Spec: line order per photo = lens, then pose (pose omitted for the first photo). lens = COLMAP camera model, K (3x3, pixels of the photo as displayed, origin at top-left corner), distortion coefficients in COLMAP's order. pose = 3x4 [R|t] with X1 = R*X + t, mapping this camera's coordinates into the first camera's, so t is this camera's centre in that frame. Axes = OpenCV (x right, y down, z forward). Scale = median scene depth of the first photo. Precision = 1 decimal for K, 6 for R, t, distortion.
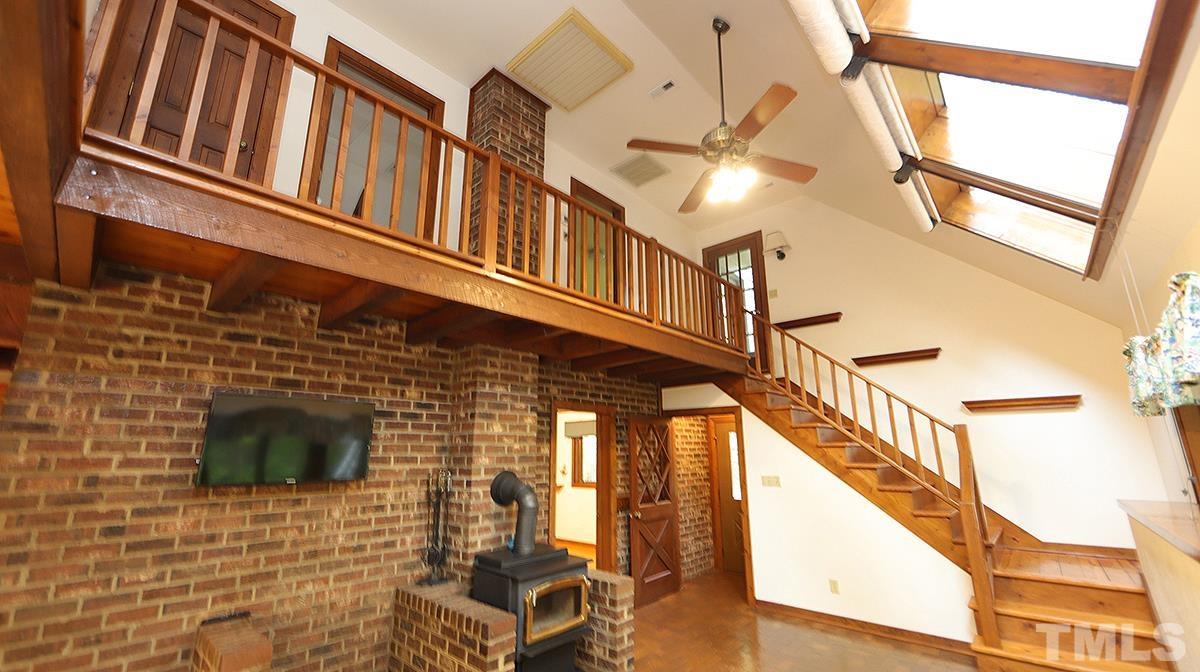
lens RADIAL K [[468.6, 0, 601.0], [0, 468.6, 335.1], [0, 0, 1]] dist [-0.001161, 0.000879]
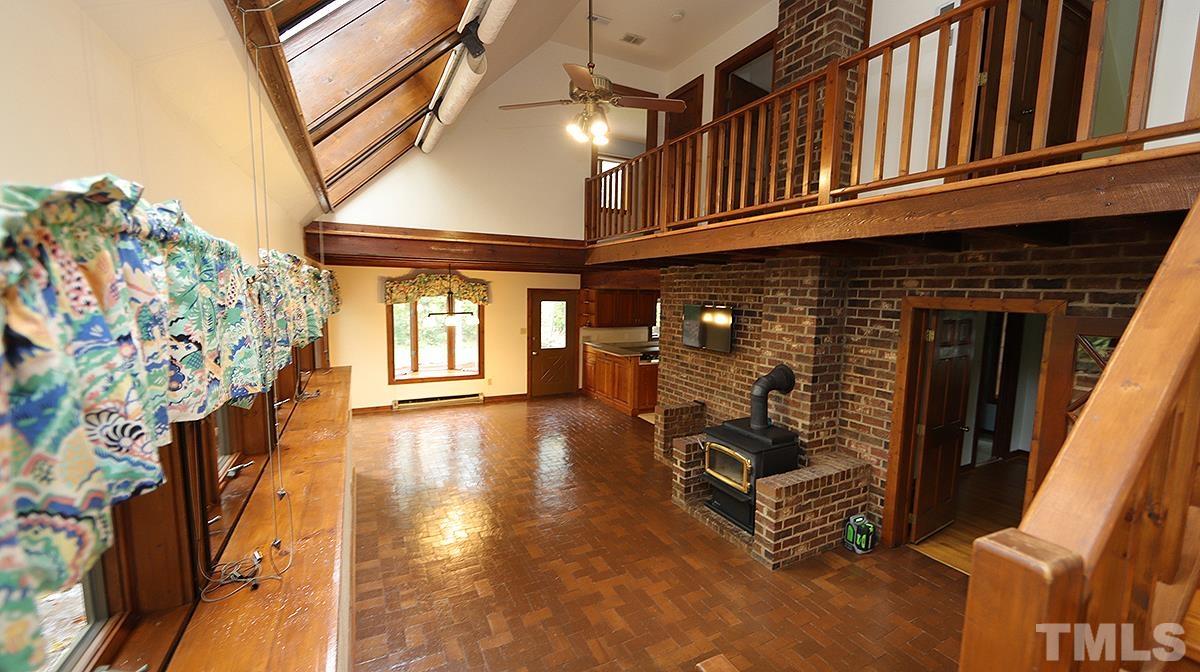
lens RADIAL K [[468.6, 0, 607.4], [0, 468.6, 340.8], [0, 0, 1]] dist [-0.001161, 0.000879]
pose [[-0.333995, 0.103551, -0.936870, 0.739094], [0.214279, 0.976264, 0.031515, 0.073384], [0.917895, -0.190226, -0.348256, 0.732931]]
